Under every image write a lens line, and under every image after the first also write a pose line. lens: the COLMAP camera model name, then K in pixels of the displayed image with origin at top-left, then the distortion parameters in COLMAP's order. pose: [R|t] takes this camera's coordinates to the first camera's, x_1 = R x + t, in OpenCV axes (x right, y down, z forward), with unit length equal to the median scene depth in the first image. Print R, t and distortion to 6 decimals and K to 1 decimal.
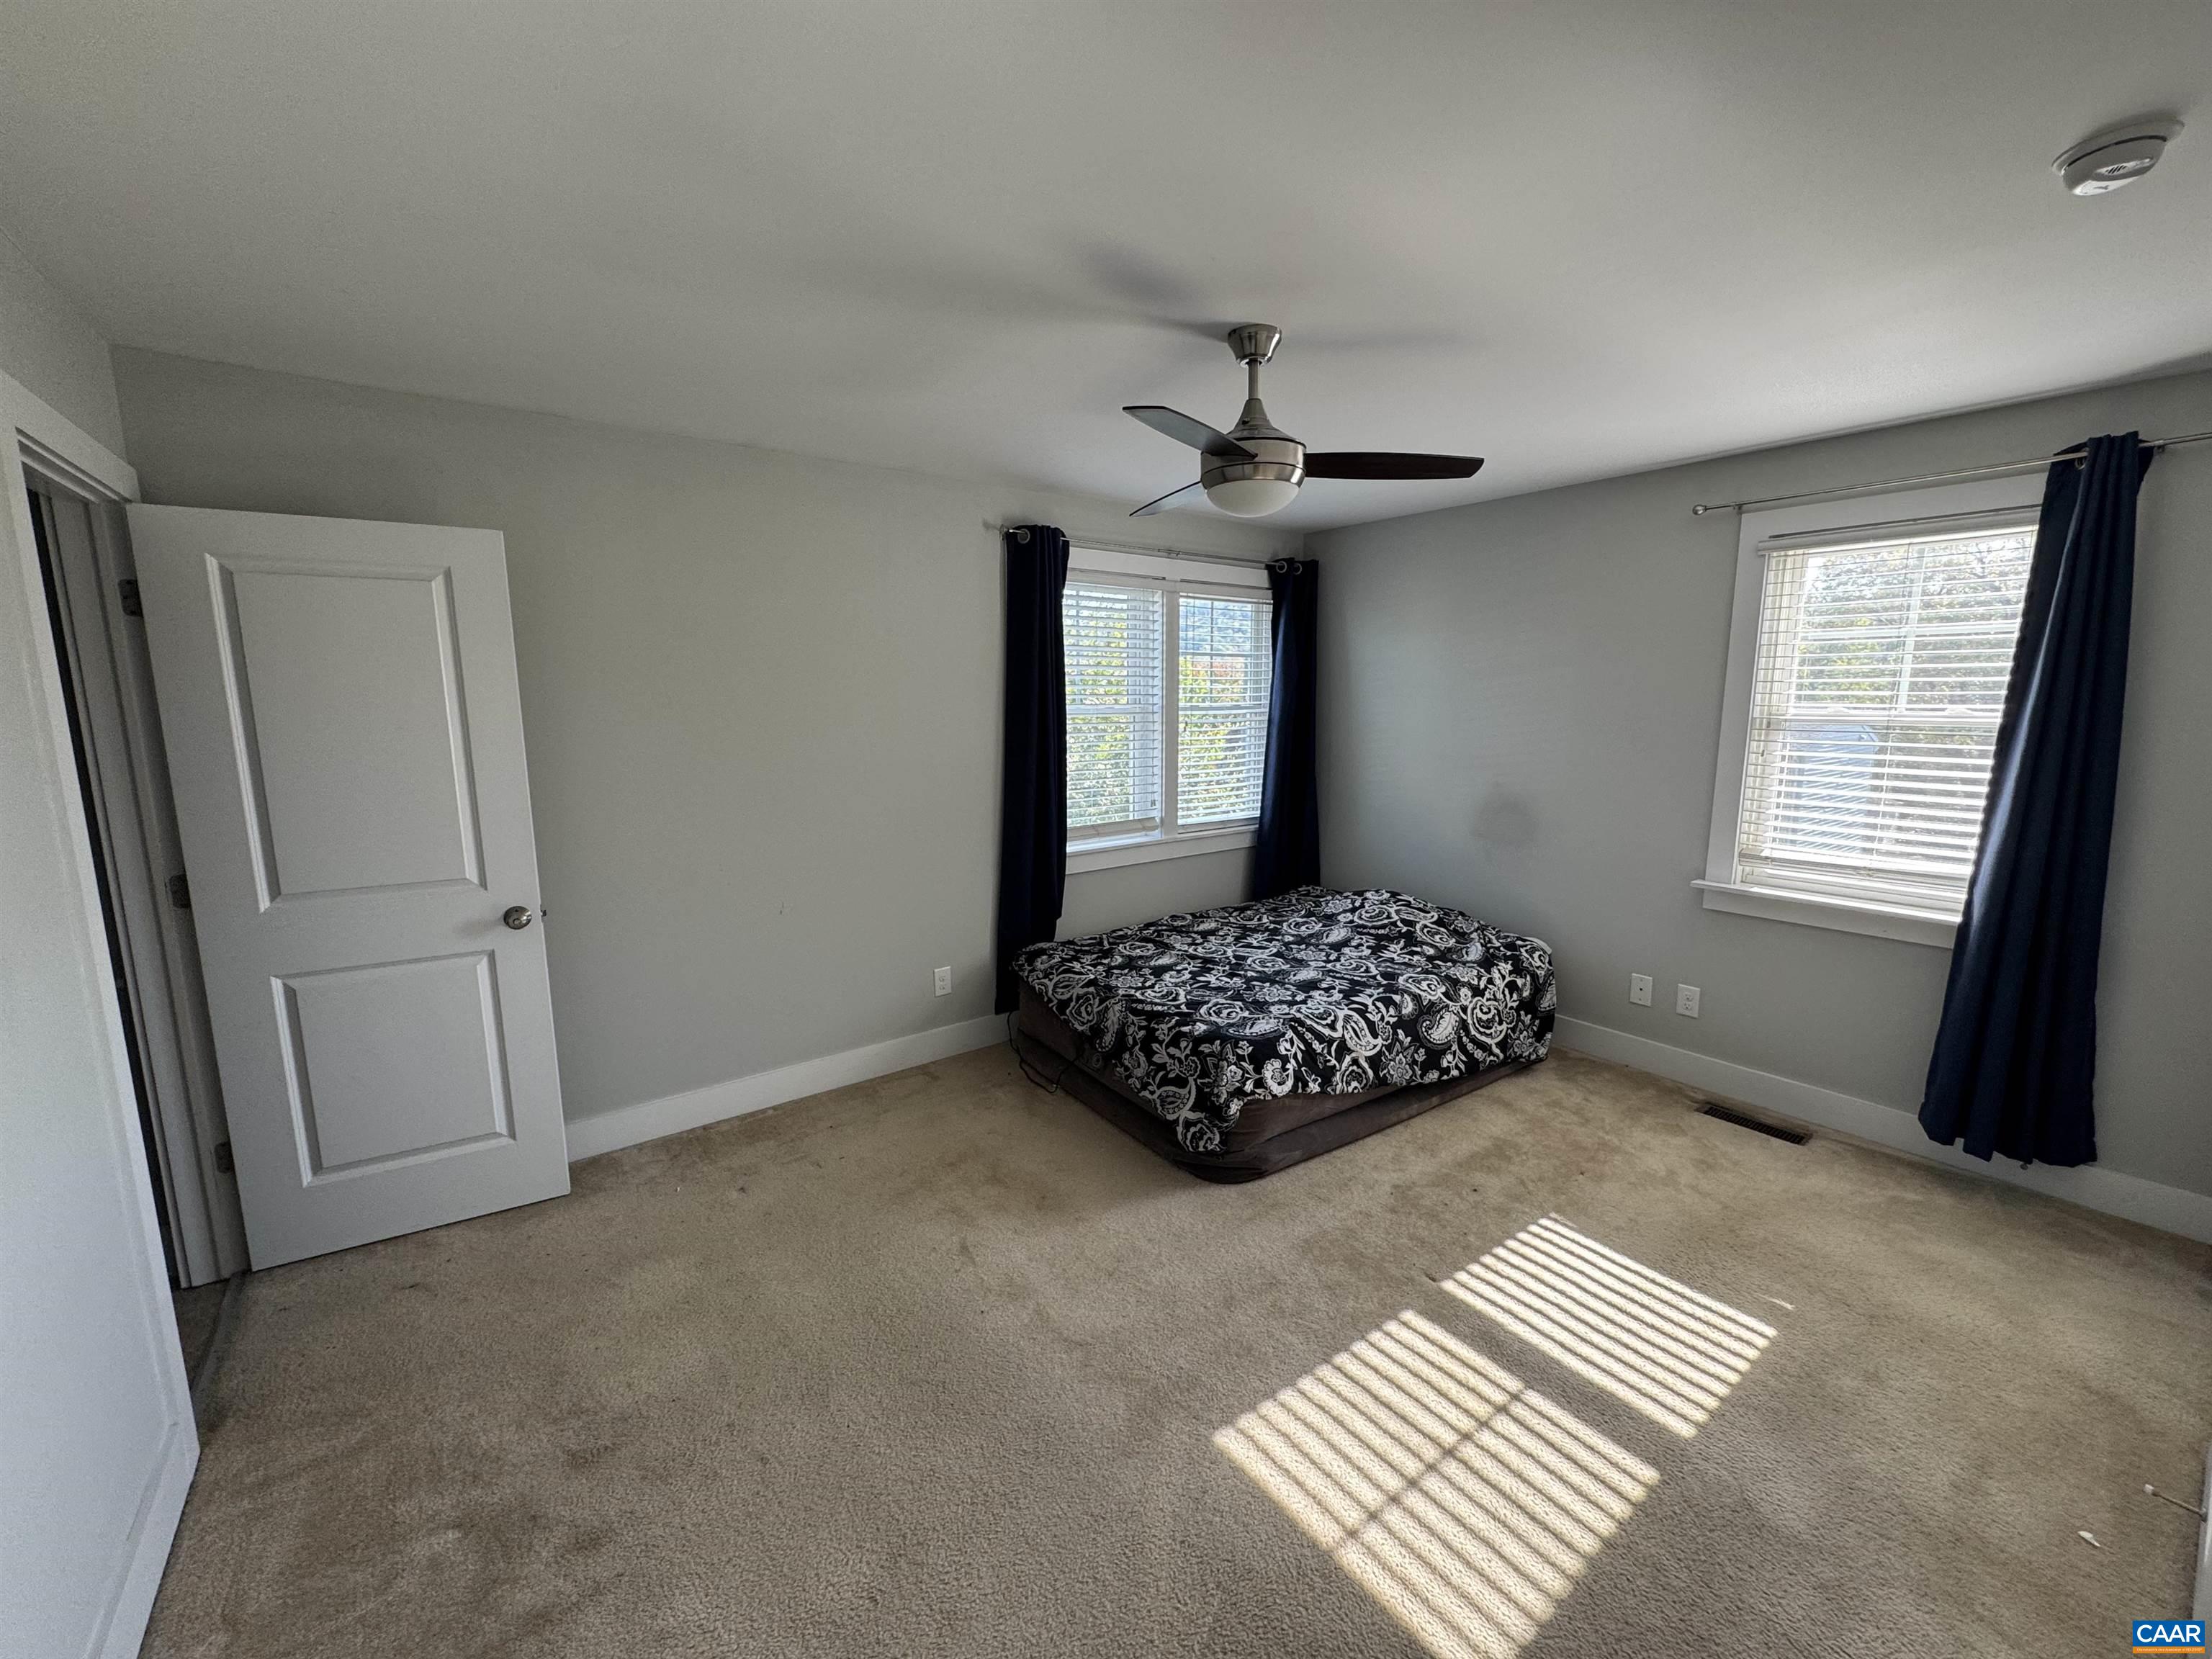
lens RADIAL K [[878.1, 0, 1104.1], [0, 878.1, 830.6], [0, 0, 1]] dist [-0.003099, 0.000604]
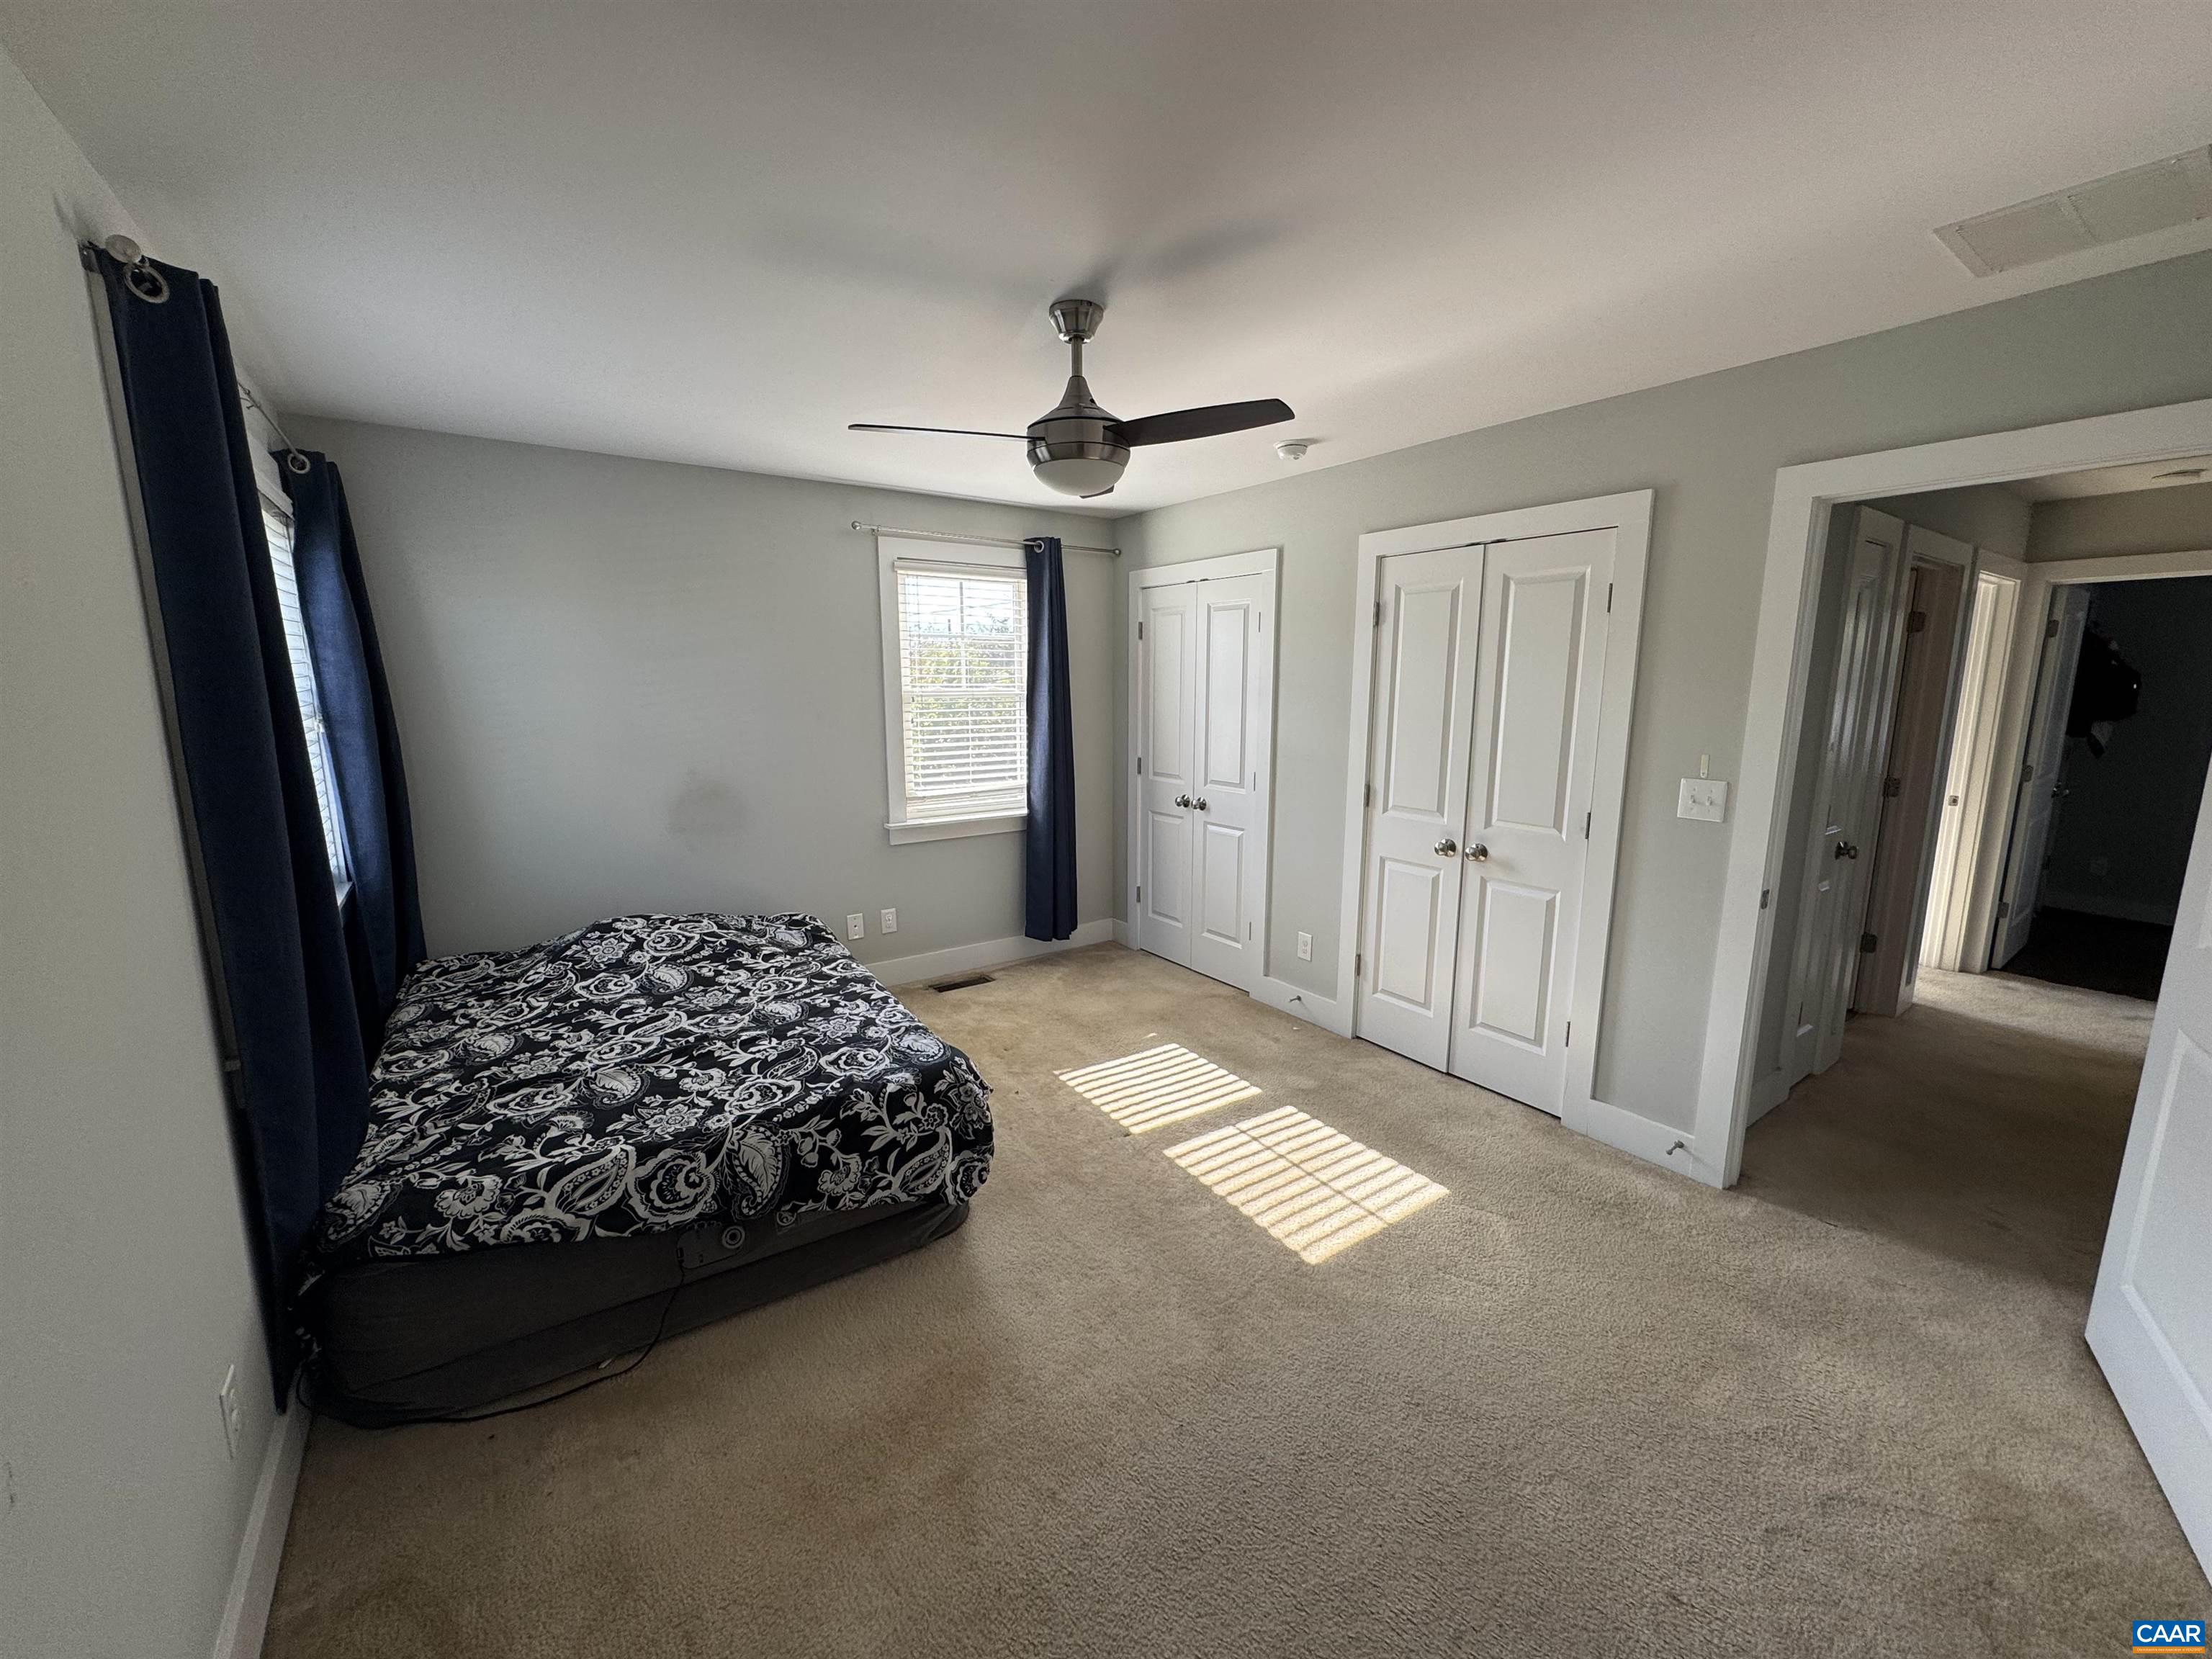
lens RADIAL K [[878.1, 0, 1102.7], [0, 878.1, 836.4], [0, 0, 1]] dist [-0.003099, 0.000604]
pose [[0.033121, -0.171788, 0.984577, -0.580260], [0.153856, 0.974251, 0.164811, -0.090536], [-0.987538, 0.146025, 0.058699, 0.646820]]
